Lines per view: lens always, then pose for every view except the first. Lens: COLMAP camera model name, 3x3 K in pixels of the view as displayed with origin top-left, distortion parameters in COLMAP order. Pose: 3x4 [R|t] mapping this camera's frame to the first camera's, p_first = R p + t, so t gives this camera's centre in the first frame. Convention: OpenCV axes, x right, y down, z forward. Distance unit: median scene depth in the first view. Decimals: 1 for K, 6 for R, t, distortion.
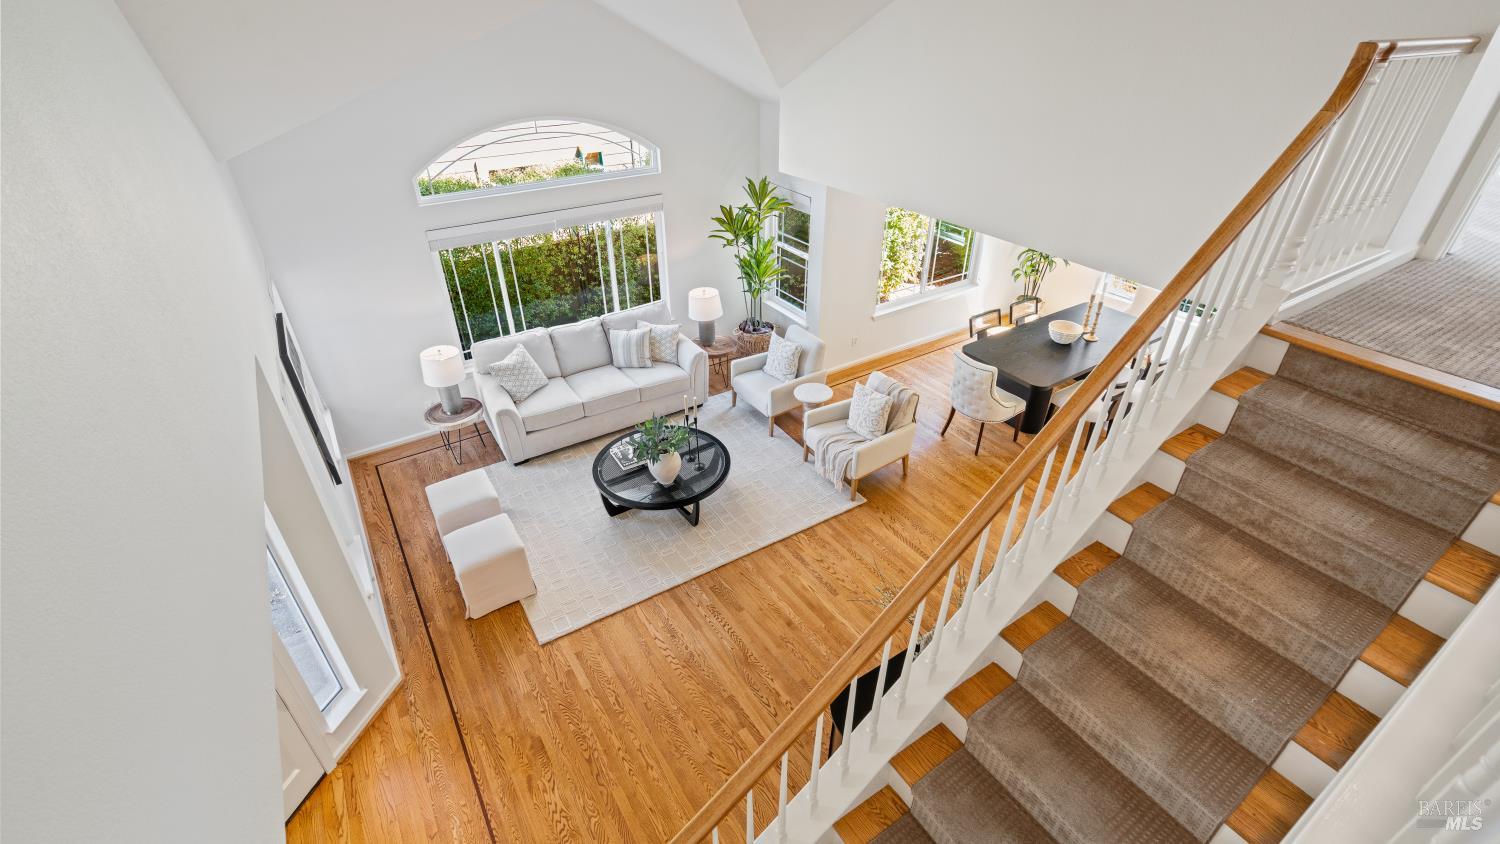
lens RADIAL K [[671.5, 0, 755.6], [0, 671.5, 420.8], [0, 0, 1]] dist [-0.011501, -0.000205]
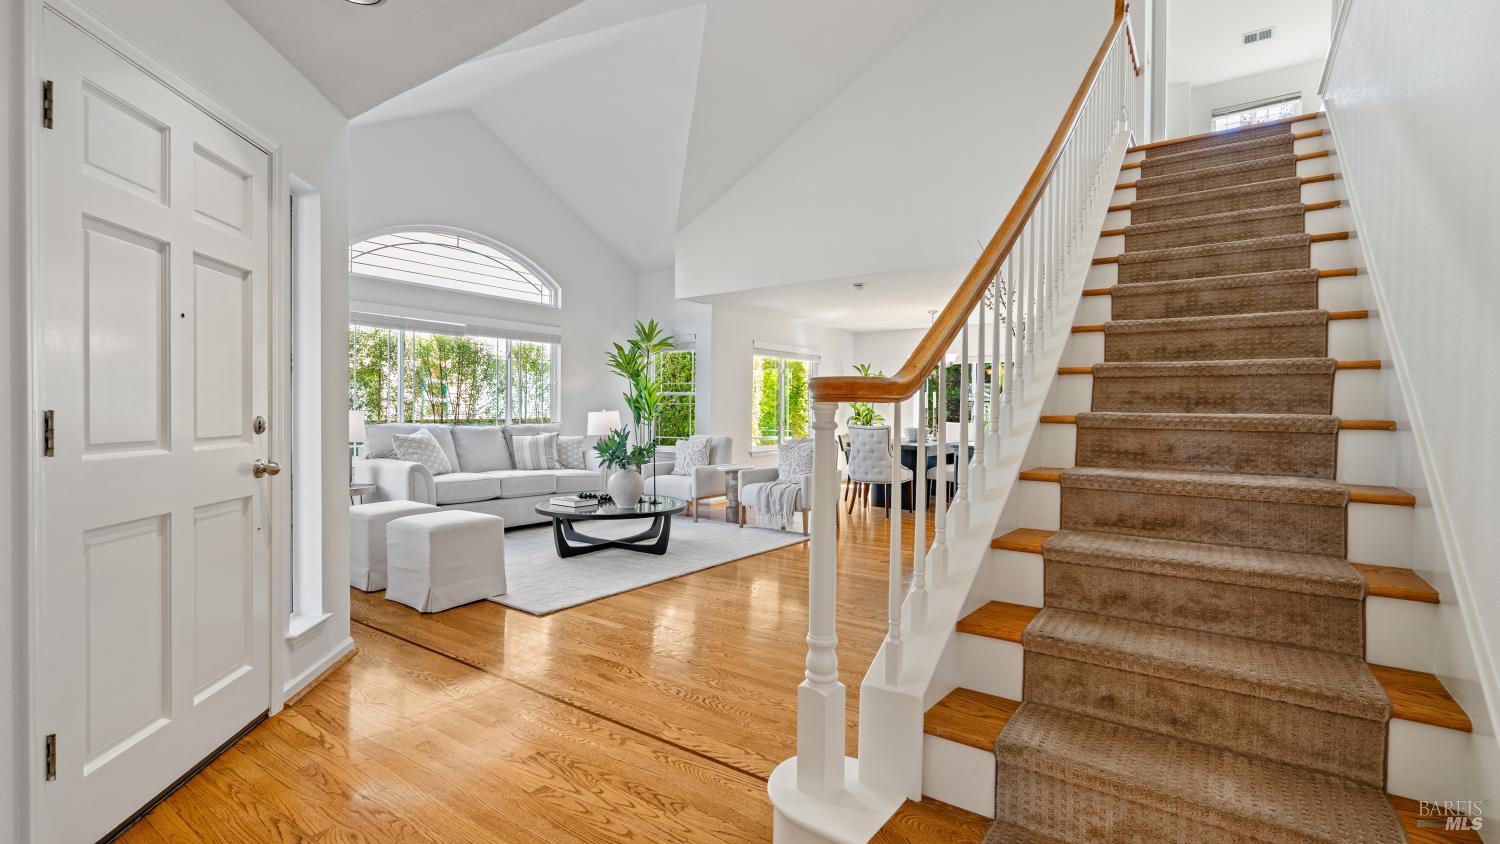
lens RADIAL K [[671.5, 0, 751.6], [0, 671.5, 417.3], [0, 0, 1]] dist [-0.011501, -0.000205]
pose [[0.932953, 0.001192, 0.359997, -0.274852], [0.186330, 0.854027, -0.485714, 0.416759], [-0.308026, 0.520227, 0.796545, 0.135366]]
